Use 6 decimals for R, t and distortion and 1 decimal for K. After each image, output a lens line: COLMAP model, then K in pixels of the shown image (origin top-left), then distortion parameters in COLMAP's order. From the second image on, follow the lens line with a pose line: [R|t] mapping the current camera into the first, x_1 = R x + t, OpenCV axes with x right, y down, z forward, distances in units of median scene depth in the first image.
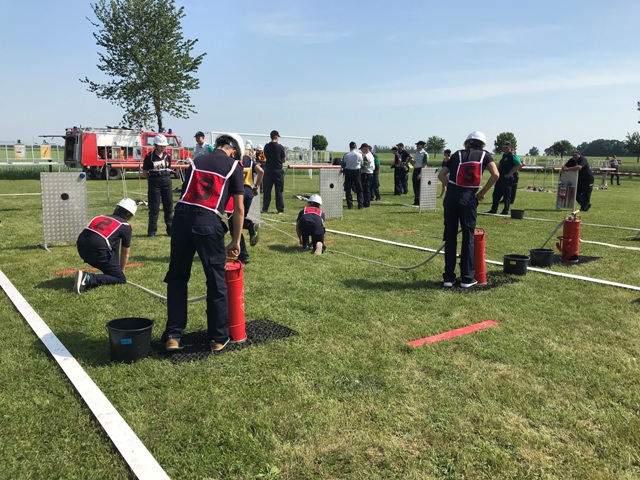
lens RADIAL K [[536.9, 0, 320.0], [0, 536.9, 240.0], [0, 0, 1]] dist [0.005640, -0.008179]
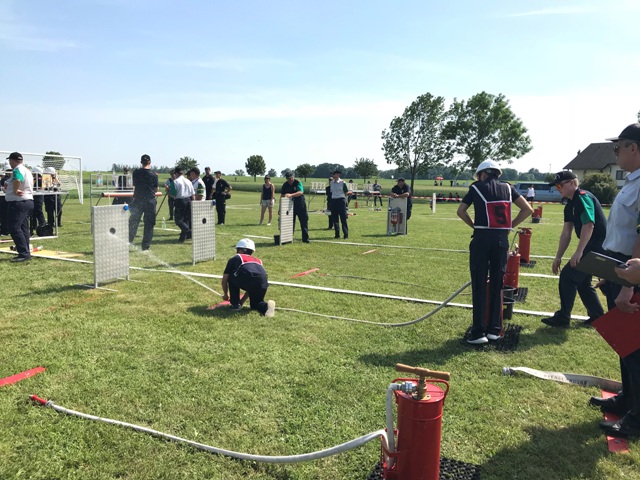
lens RADIAL K [[536.9, 0, 320.0], [0, 536.9, 240.0], [0, 0, 1]] dist [0.005640, -0.008179]
pose [[0.891307, -0.045441, 0.451117, -0.297221], [0.062183, 0.997815, -0.022349, -0.063285], [-0.449116, 0.047972, 0.892185, 0.276524]]
